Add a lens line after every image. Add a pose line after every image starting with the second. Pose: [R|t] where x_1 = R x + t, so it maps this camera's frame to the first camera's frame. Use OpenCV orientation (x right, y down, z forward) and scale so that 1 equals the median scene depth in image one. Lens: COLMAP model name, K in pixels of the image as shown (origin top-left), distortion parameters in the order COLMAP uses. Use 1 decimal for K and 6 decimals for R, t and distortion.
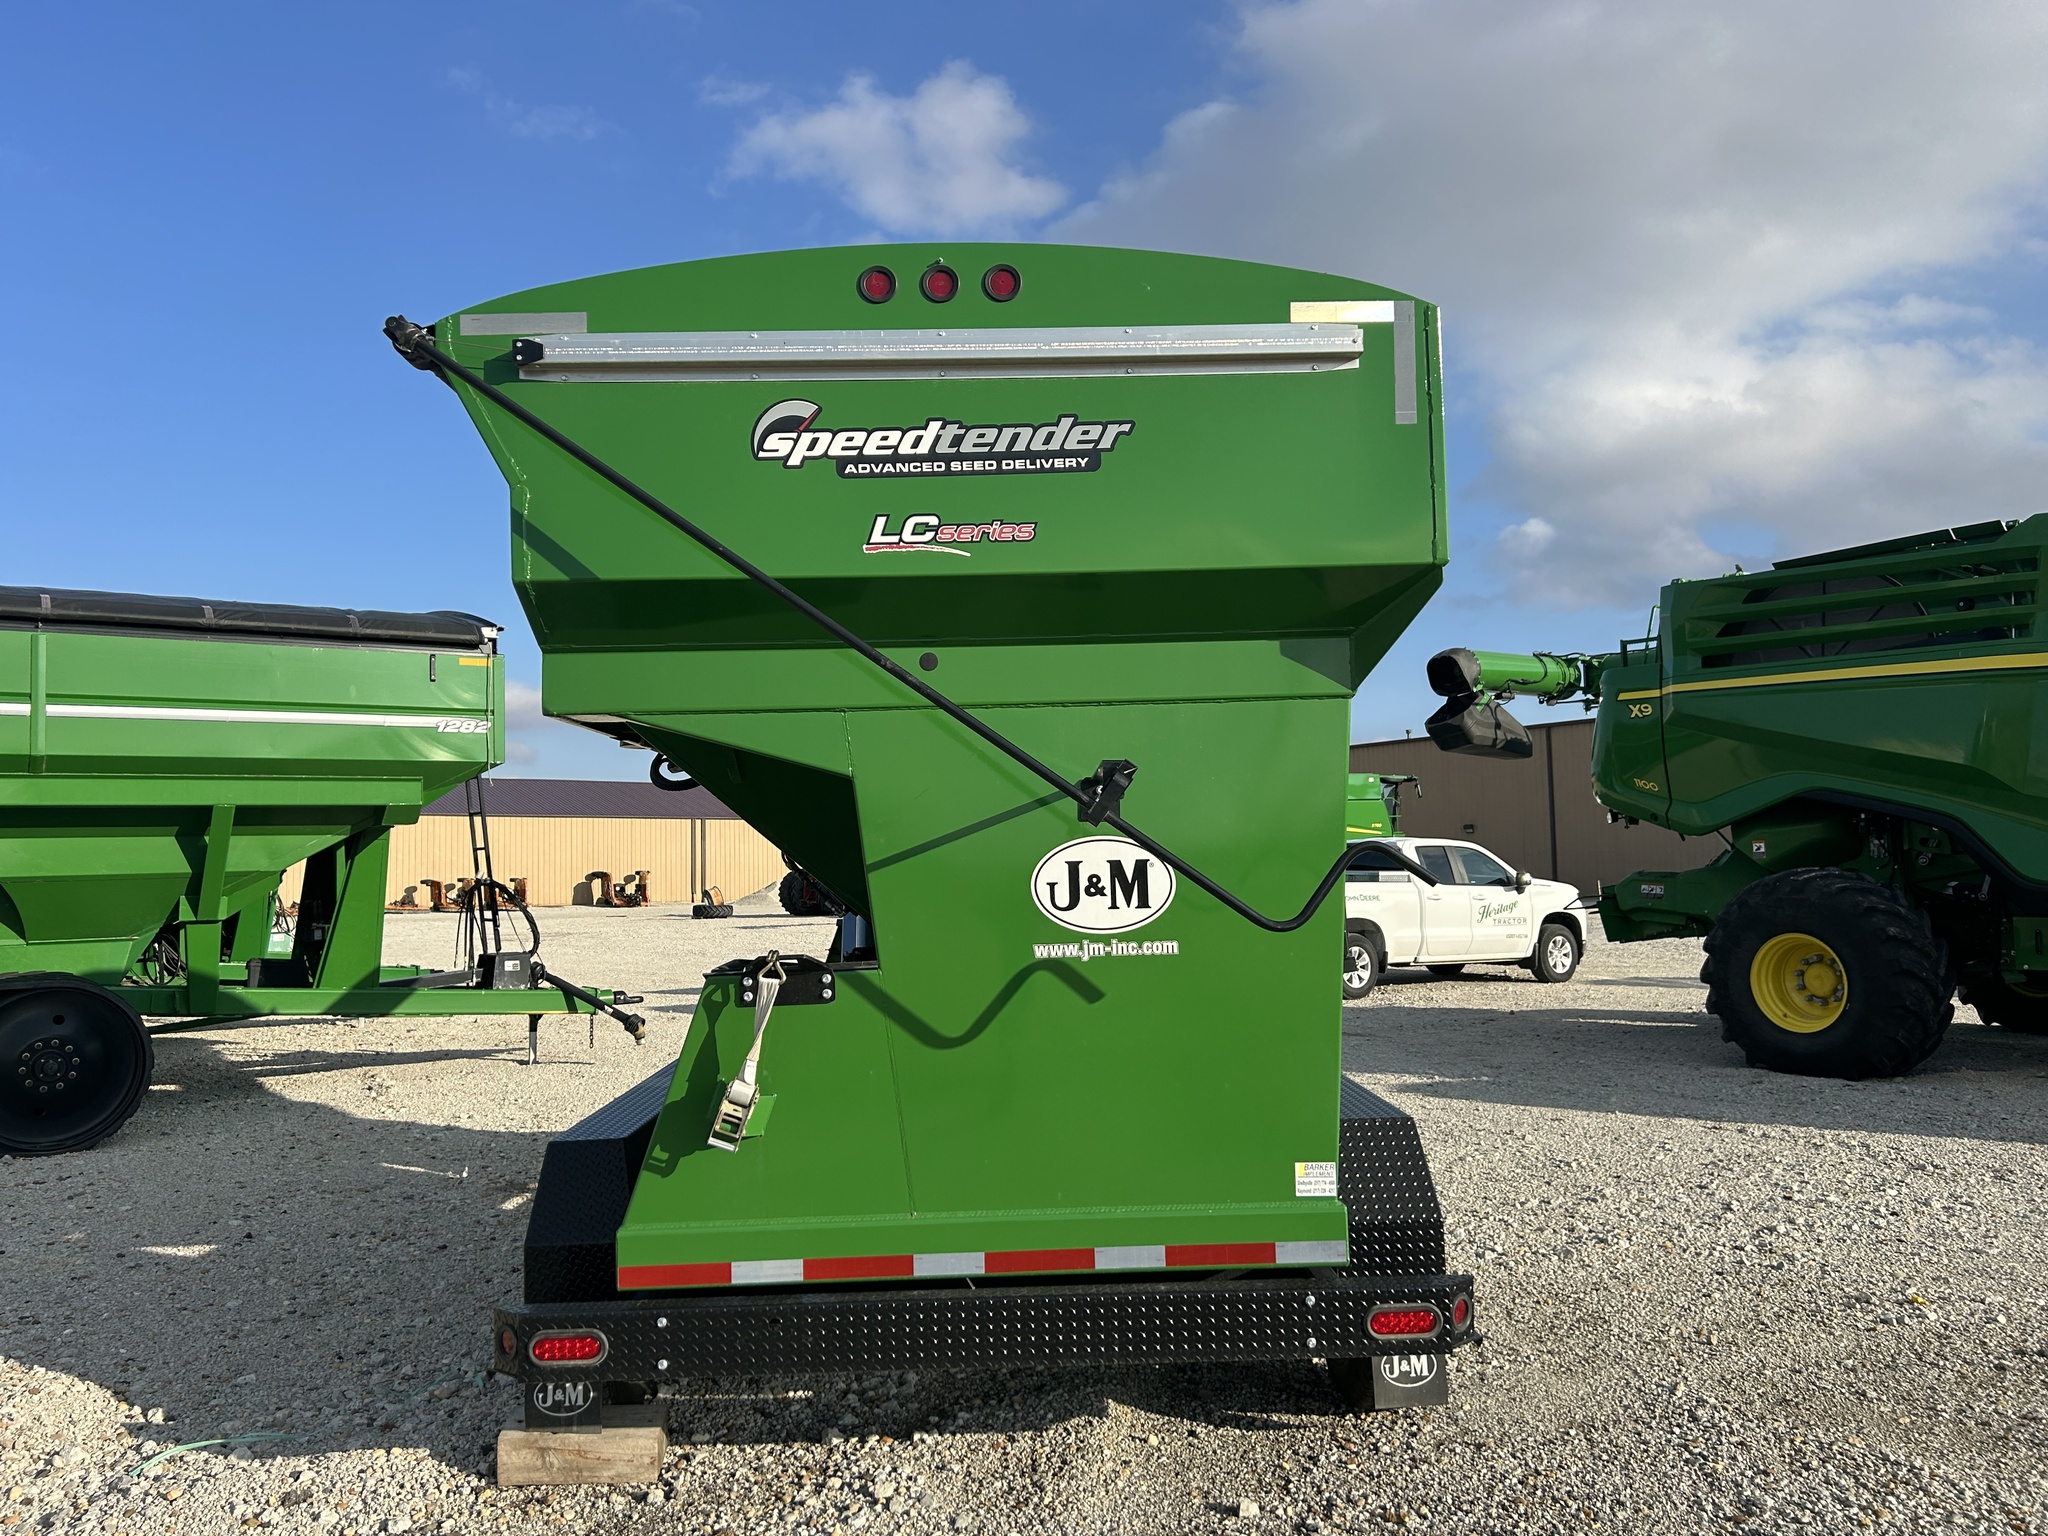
lens RADIAL K [[1549.7, 0, 1021.9], [0, 1549.7, 772.5], [0, 0, 1]] dist [0.128657, -0.194717]
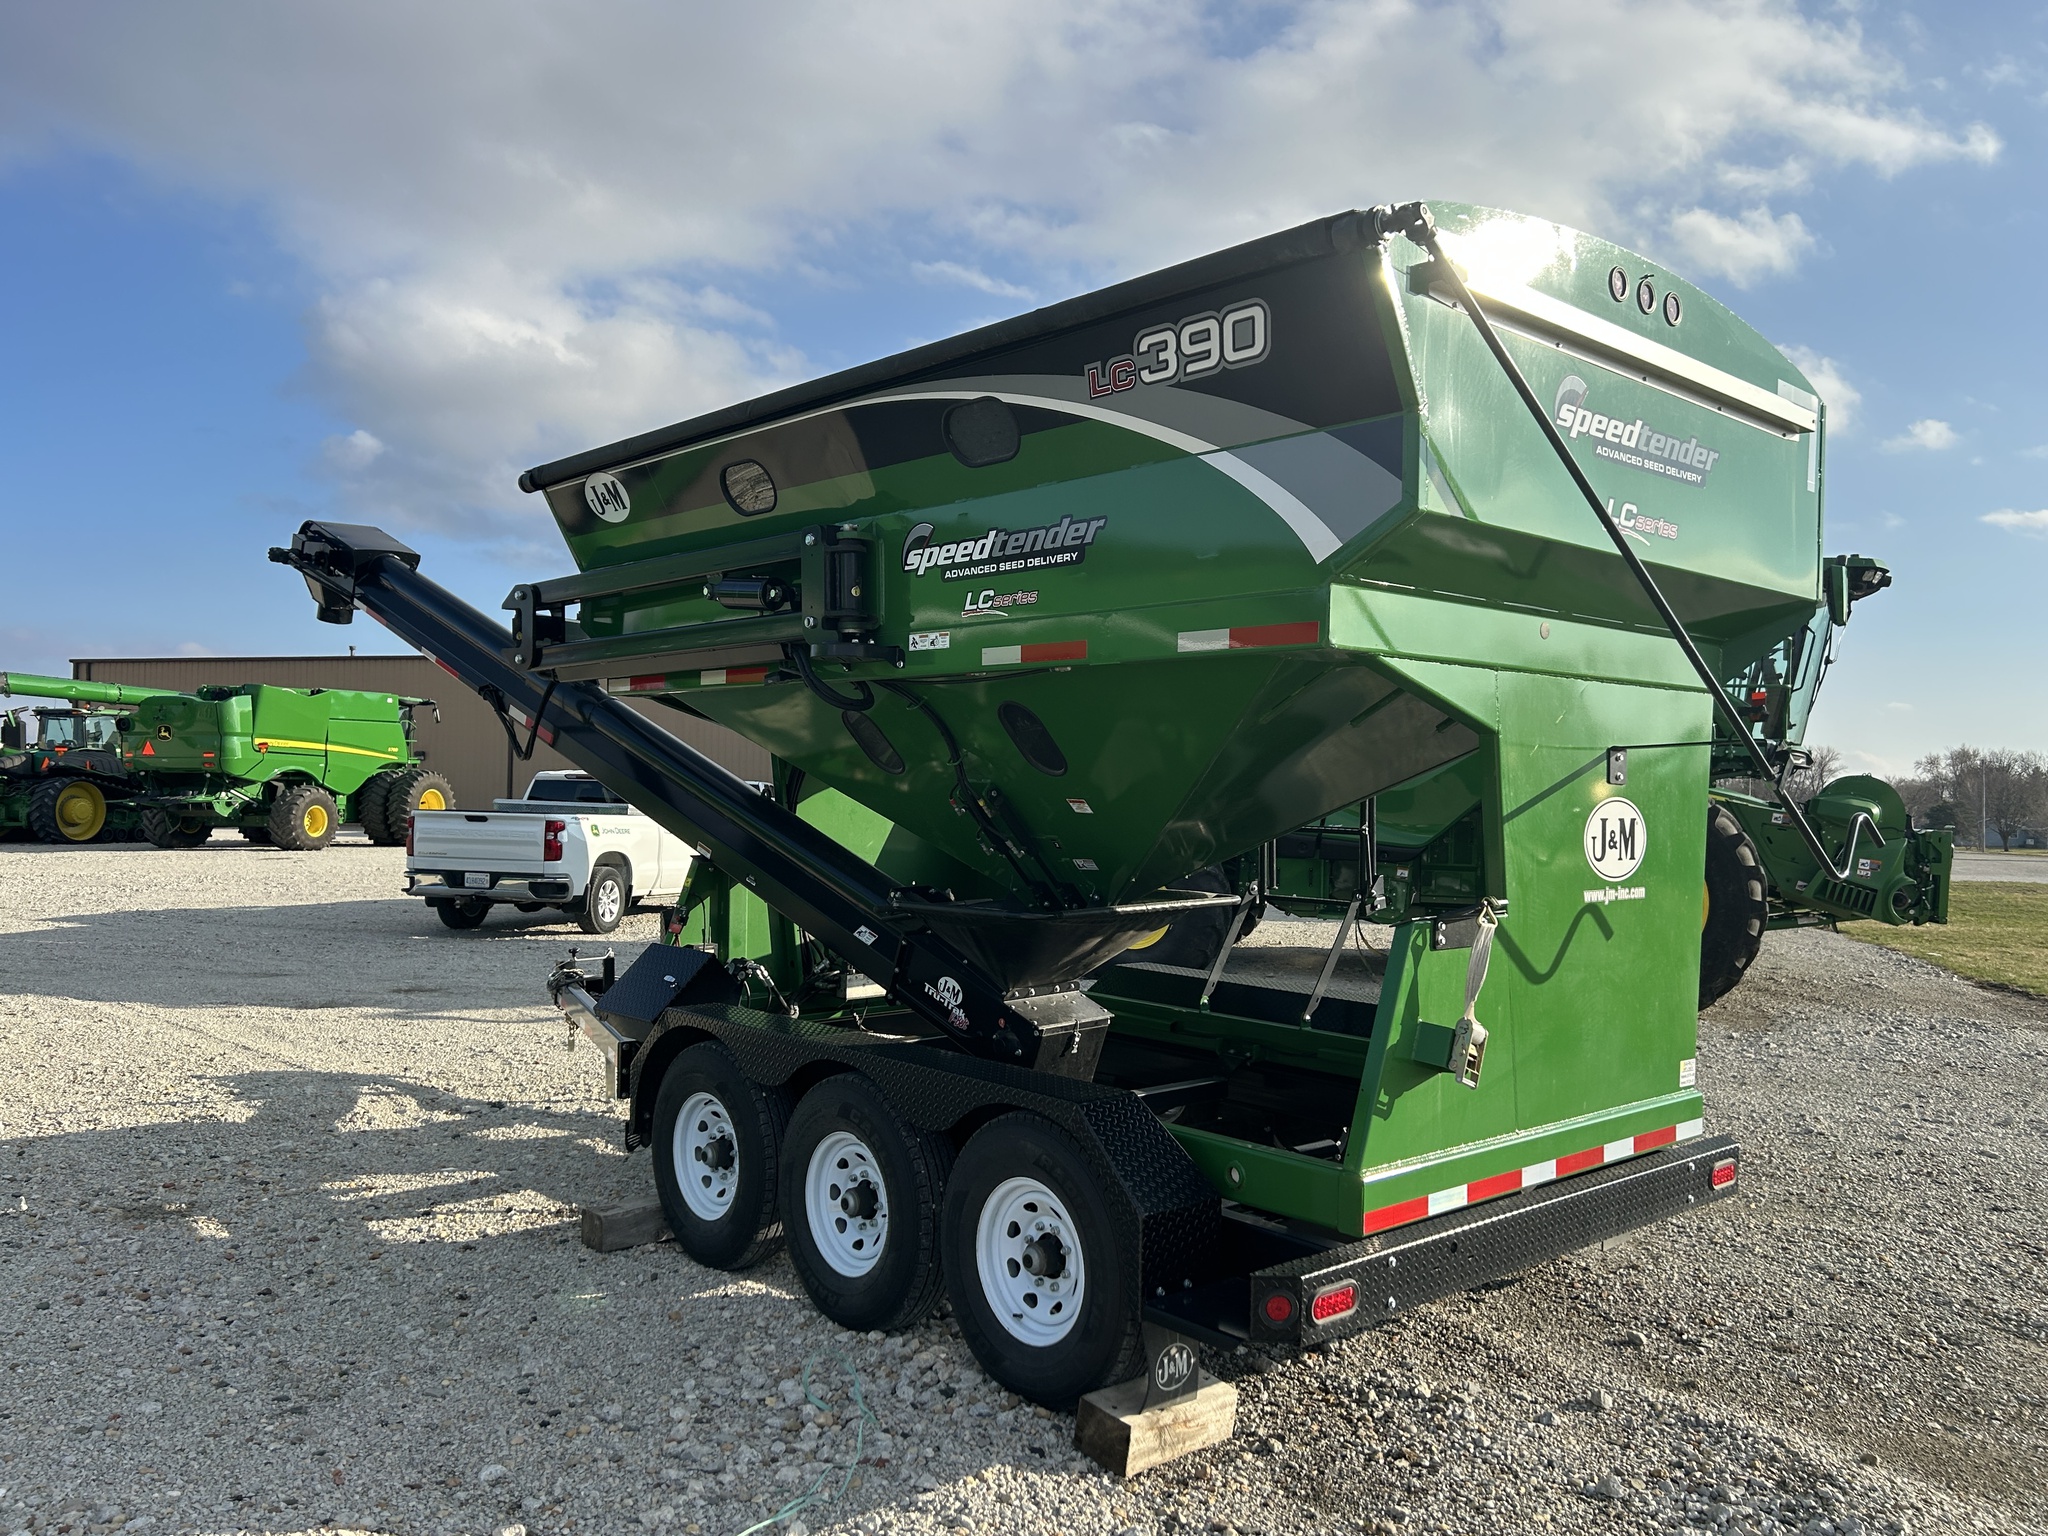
lens RADIAL K [[1549.7, 0, 1021.9], [0, 1549.7, 772.5], [0, 0, 1]] dist [0.128657, -0.194717]
pose [[0.754329, 0.047897, 0.654746, -1.055297], [-0.076843, 0.996921, 0.015603, 0.038457], [-0.651983, -0.062083, 0.755688, 0.404291]]
